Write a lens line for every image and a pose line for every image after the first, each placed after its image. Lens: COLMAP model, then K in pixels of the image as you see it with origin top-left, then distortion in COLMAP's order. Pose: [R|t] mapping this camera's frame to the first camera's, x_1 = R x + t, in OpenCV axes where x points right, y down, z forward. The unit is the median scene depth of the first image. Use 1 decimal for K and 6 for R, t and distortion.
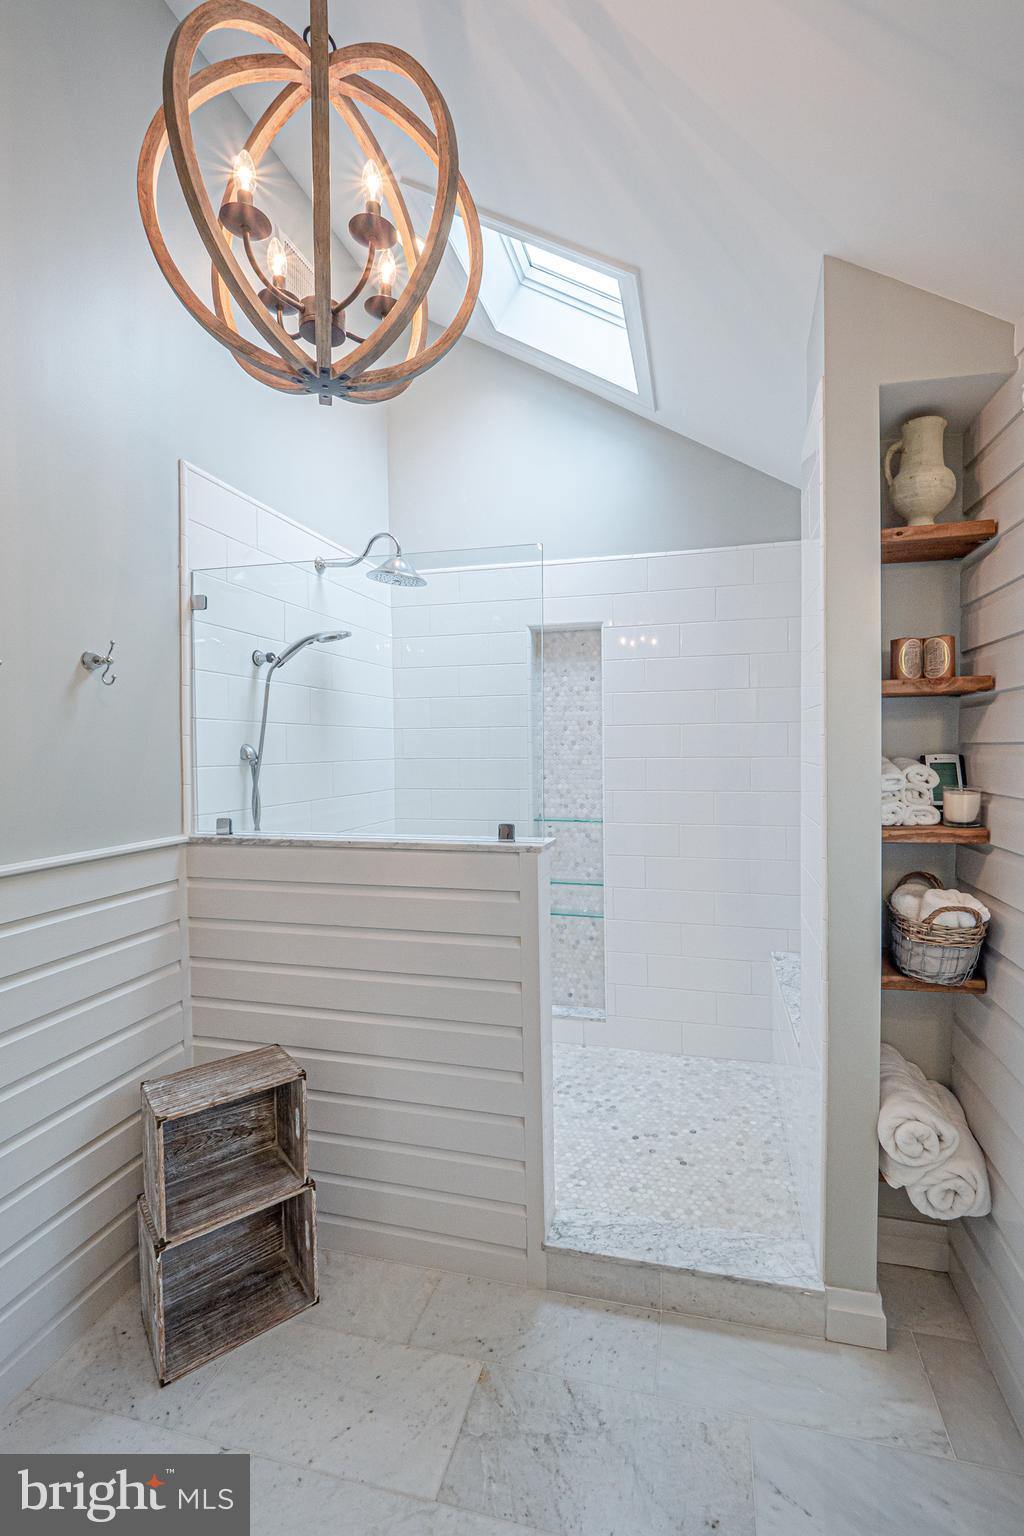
lens RADIAL K [[639.9, 0, 557.0], [0, 639.9, 768.0], [0, 0, 1]] dist [0.000365, -0.004162]
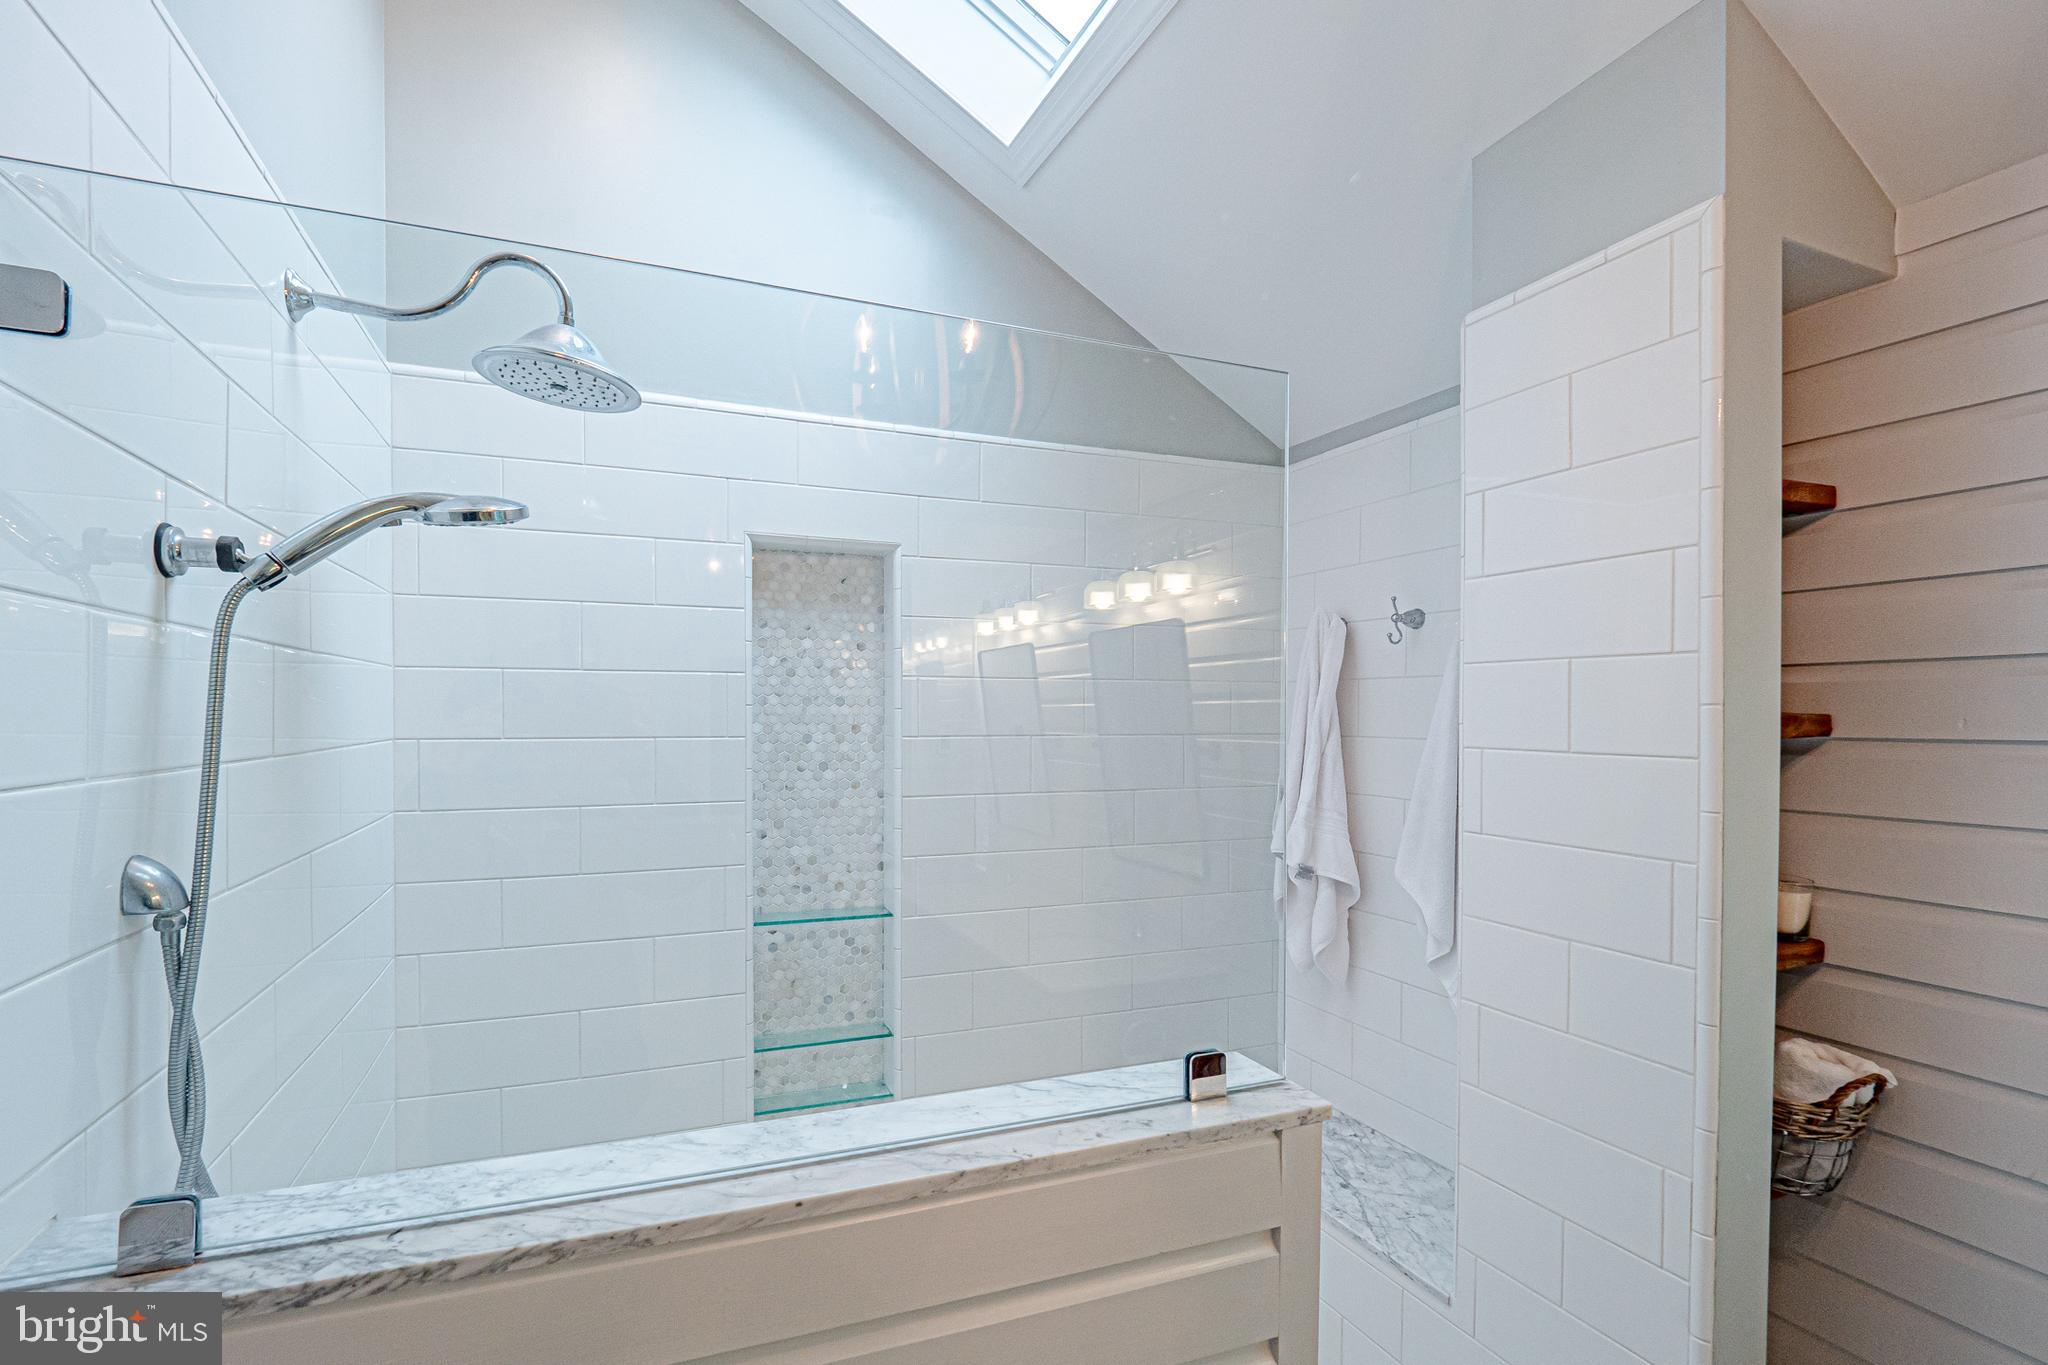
lens RADIAL K [[853.2, 0, 959.9], [0, 853.2, 708.4], [0, 0, 1]] dist [0.000365, -0.004162]
pose [[0.826587, 0.005538, 0.562782, -0.391612], [0.015919, 0.999321, -0.033215, -0.088152], [-0.562584, 0.036414, 0.825938, 0.513173]]
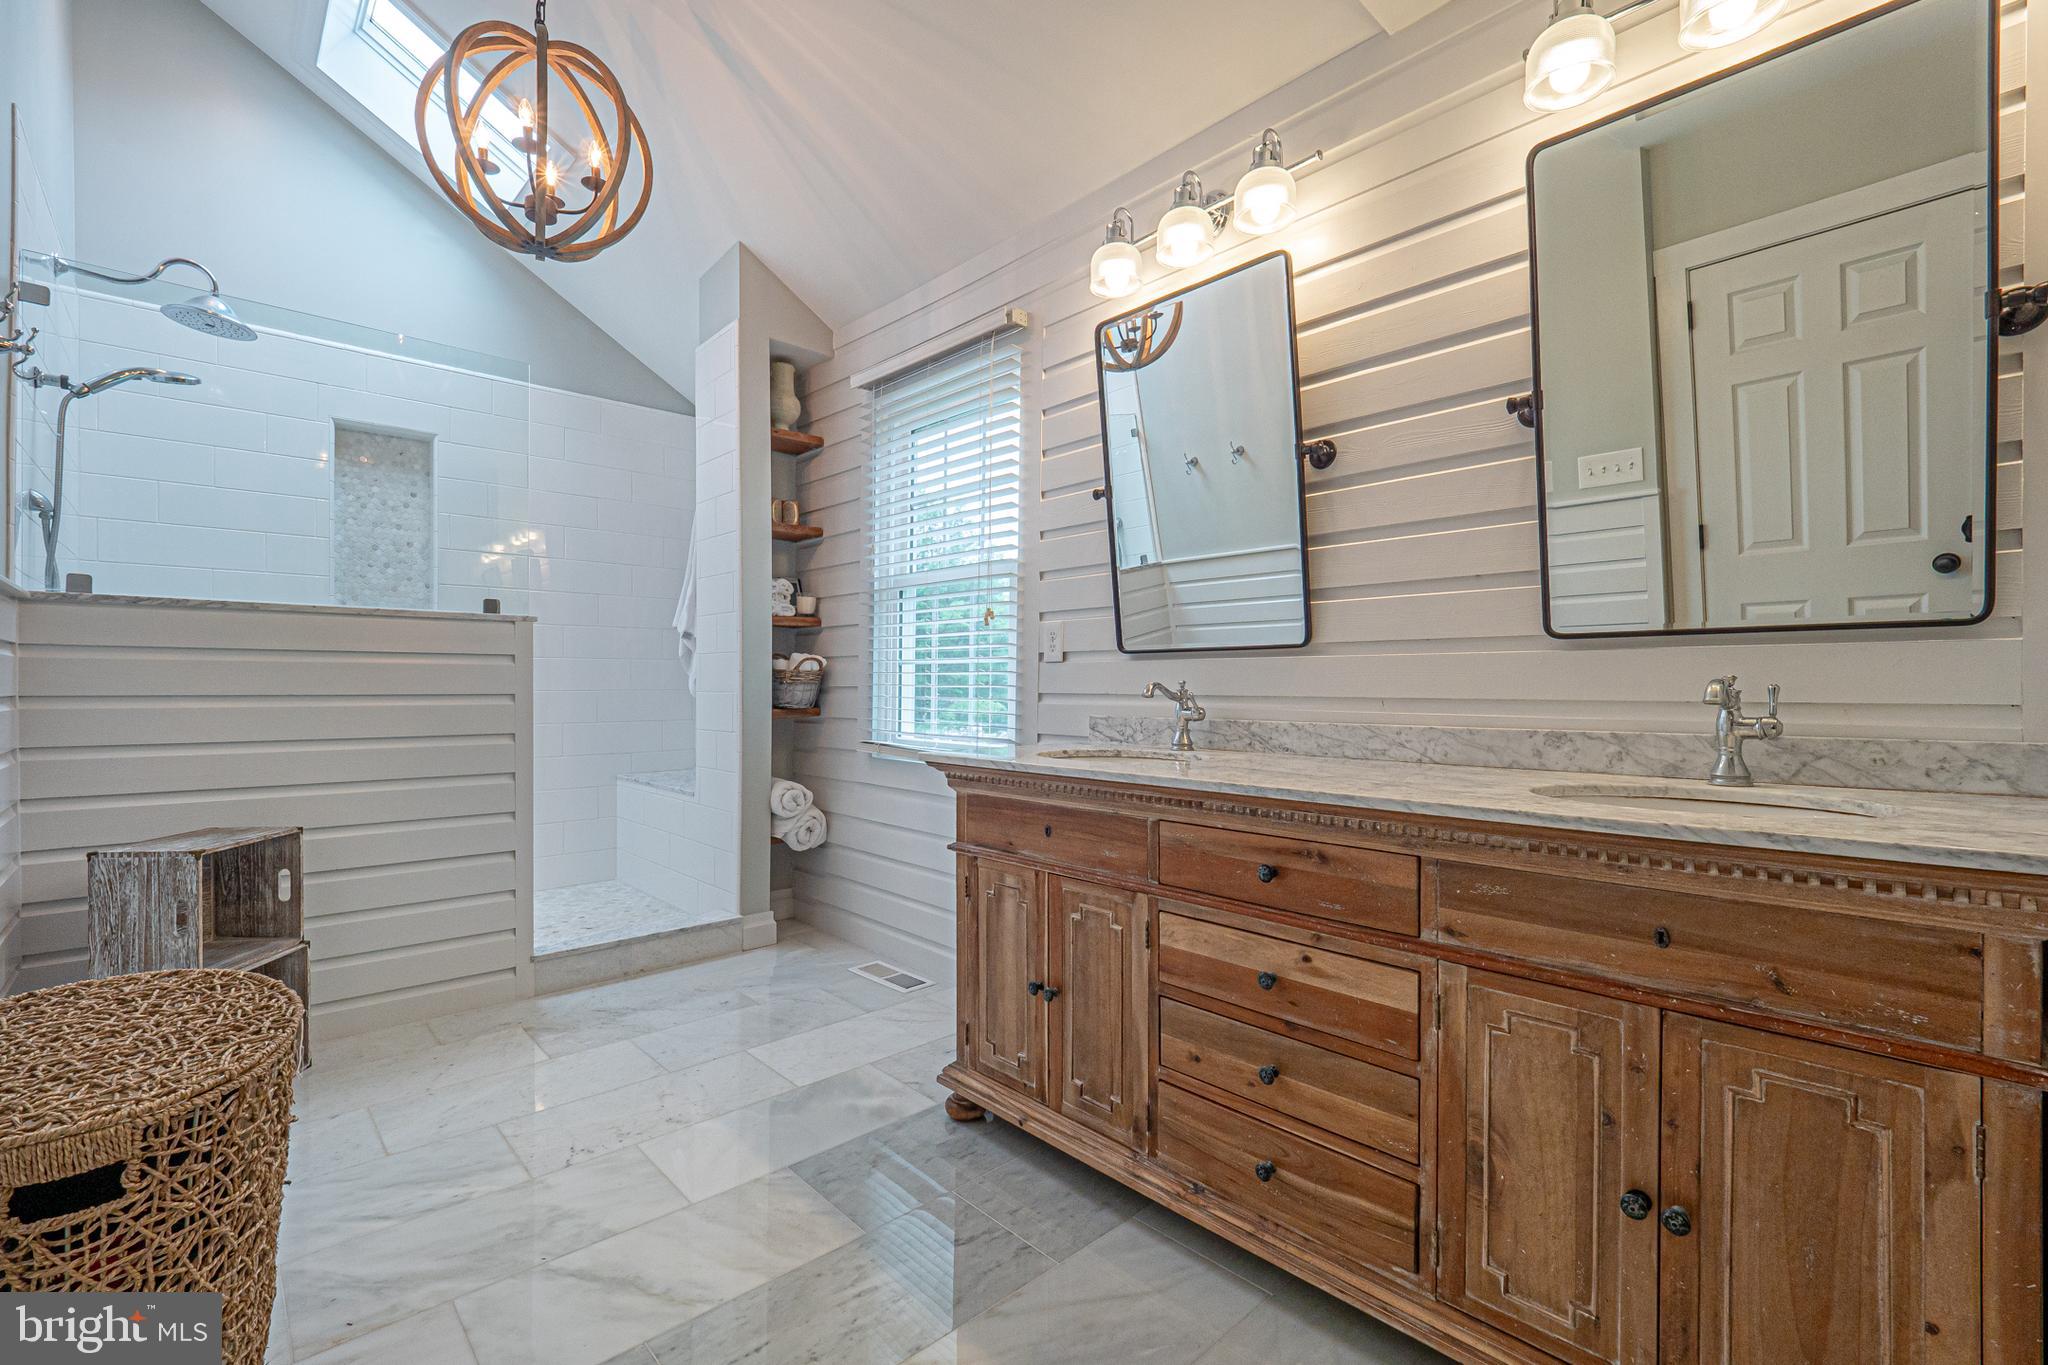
lens RADIAL K [[853.2, 0, 974.8], [0, 853.2, 673.9], [0, 0, 1]] dist [0.000365, -0.004162]
pose [[0.588884, 0.014395, 0.808089, -0.617800], [0.013269, 0.999534, -0.027475, 0.212401], [-0.808109, 0.026902, 0.588419, -0.446379]]
